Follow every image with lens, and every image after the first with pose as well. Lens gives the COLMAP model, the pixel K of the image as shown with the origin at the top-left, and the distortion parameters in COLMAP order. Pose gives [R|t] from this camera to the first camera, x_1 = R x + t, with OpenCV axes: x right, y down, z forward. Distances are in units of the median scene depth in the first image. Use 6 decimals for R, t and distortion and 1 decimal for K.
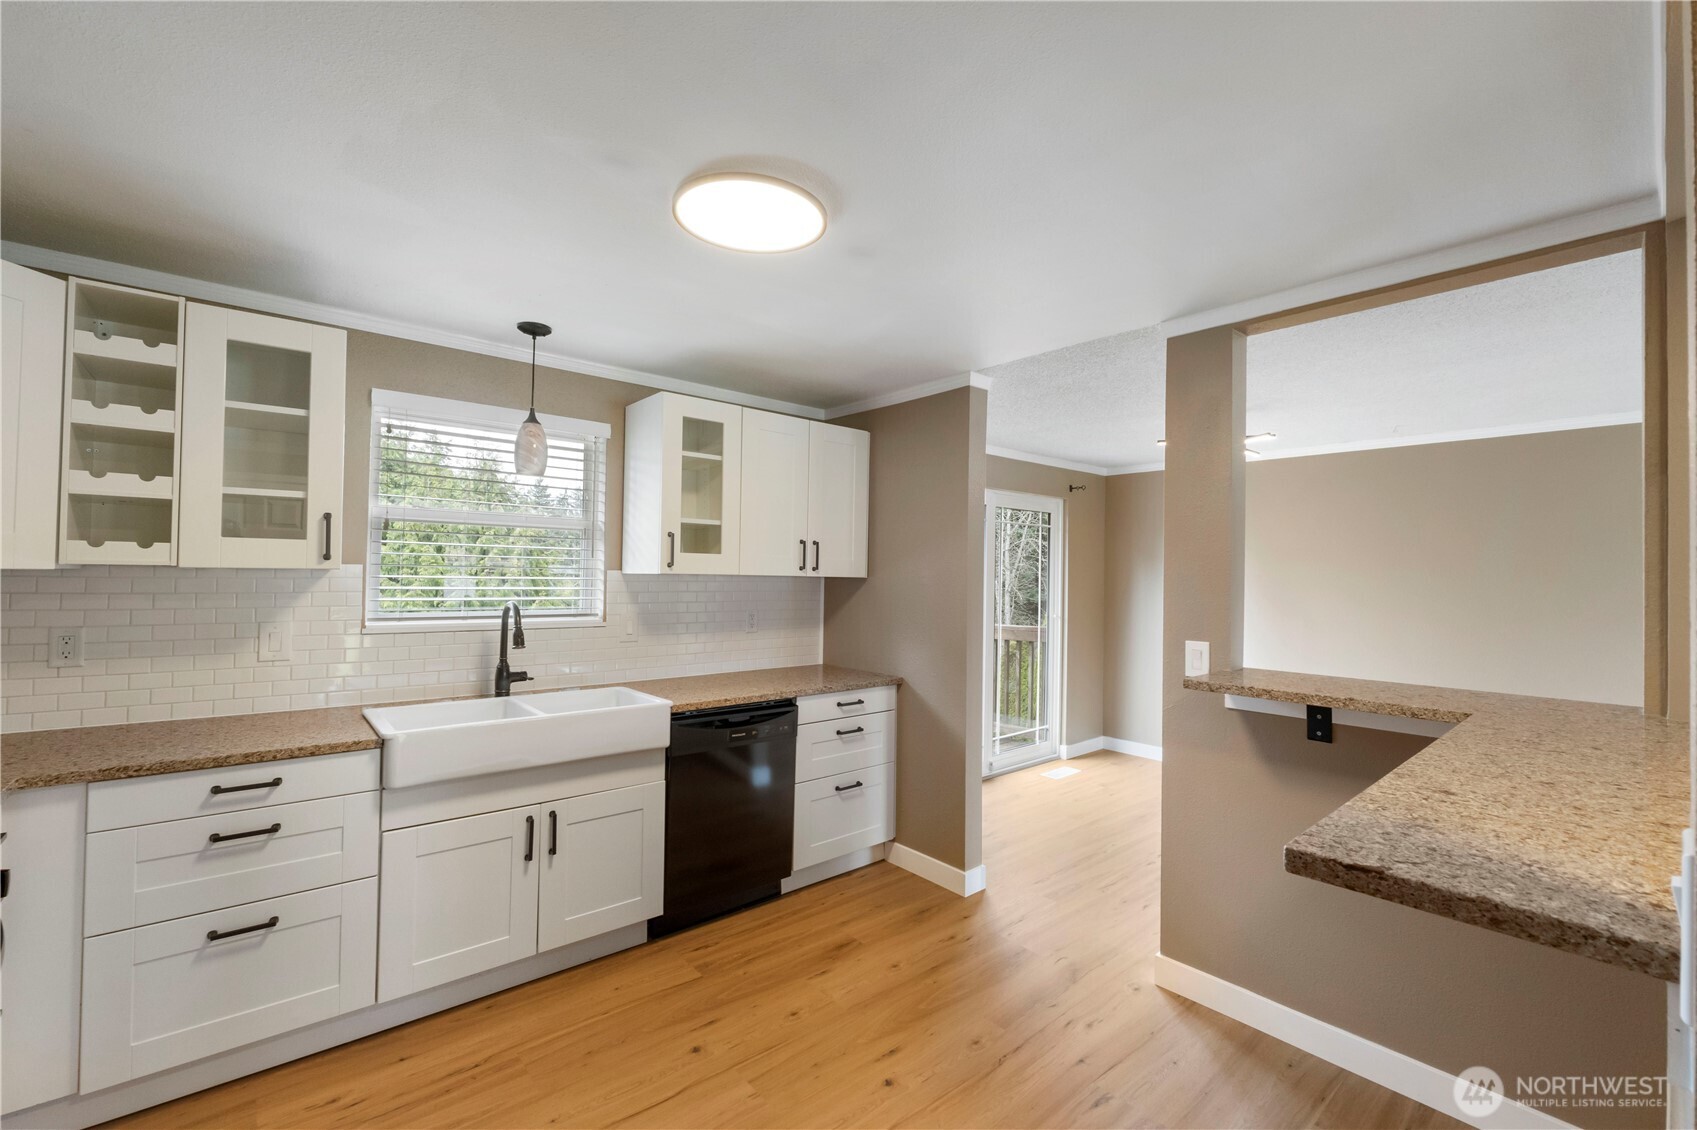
lens RADIAL K [[705.3, 0, 848.5], [0, 705.3, 565.0], [0, 0, 1]] dist [-0.002640, -0.000206]
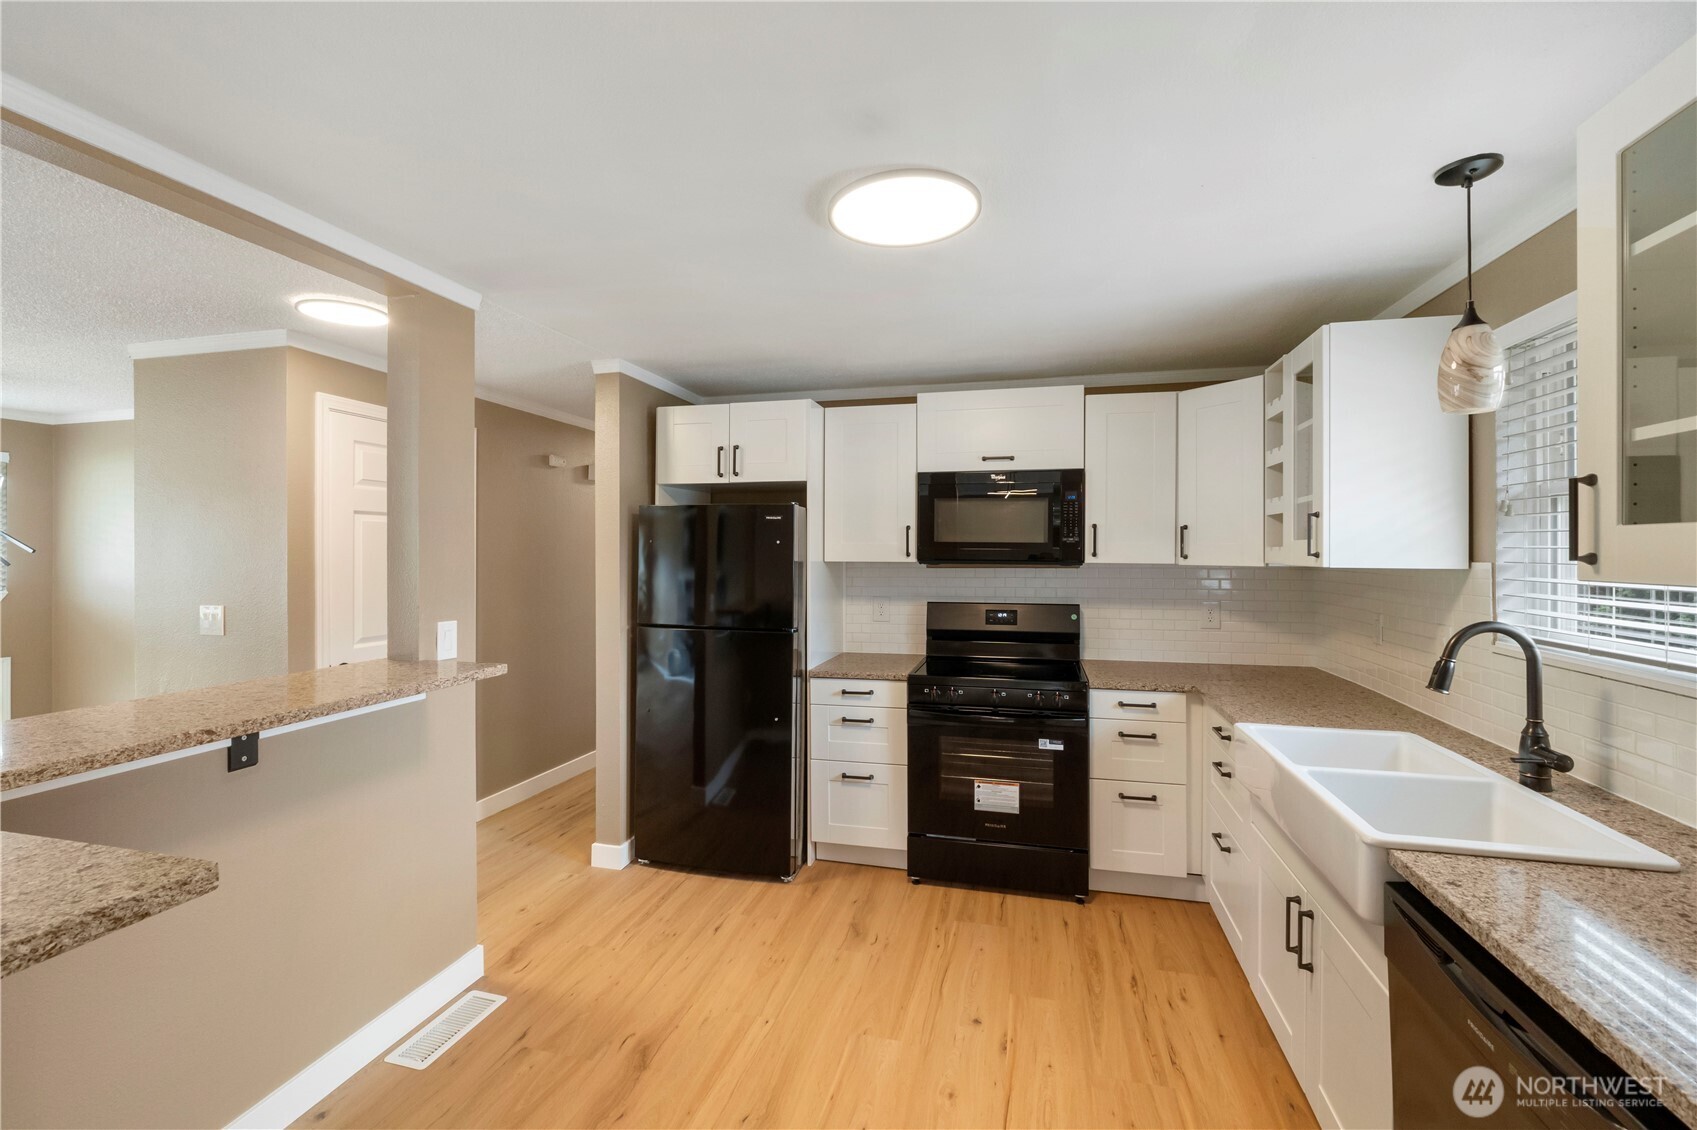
lens RADIAL K [[716.2, 0, 850.5], [0, 716.2, 557.3], [0, 0, 1]] dist [-0.002951, -0.000293]
pose [[-0.811614, -0.012946, -0.584051, 0.437474], [-0.007821, 0.999906, -0.011296, 0.010656], [0.584142, -0.004600, -0.811639, 1.553028]]
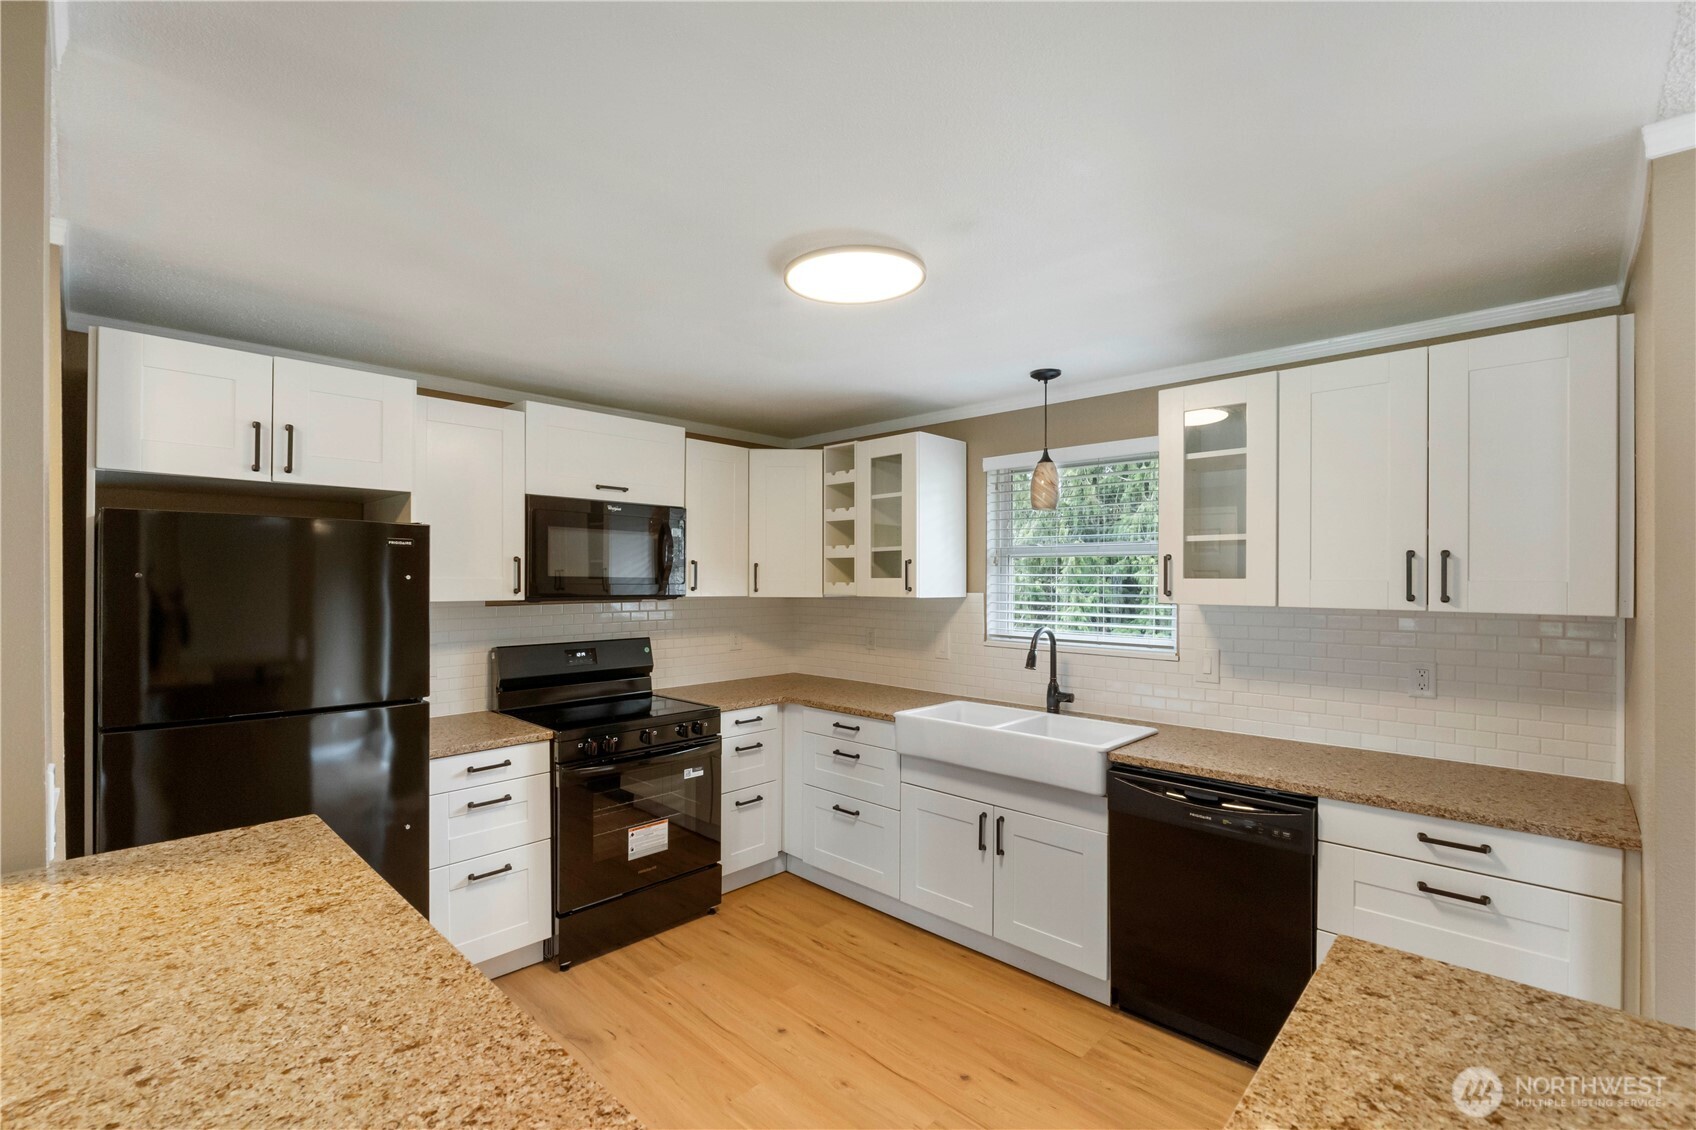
lens RADIAL K [[743.7, 0, 827.8], [0, 743.7, 582.5], [0, 0, 1]] dist [-0.017296, 0.000280]
pose [[0.089707, -0.010104, -0.995917, 0.851050], [0.011034, 0.999897, -0.009150, -0.012973], [0.995907, -0.010169, 0.089809, 0.741083]]
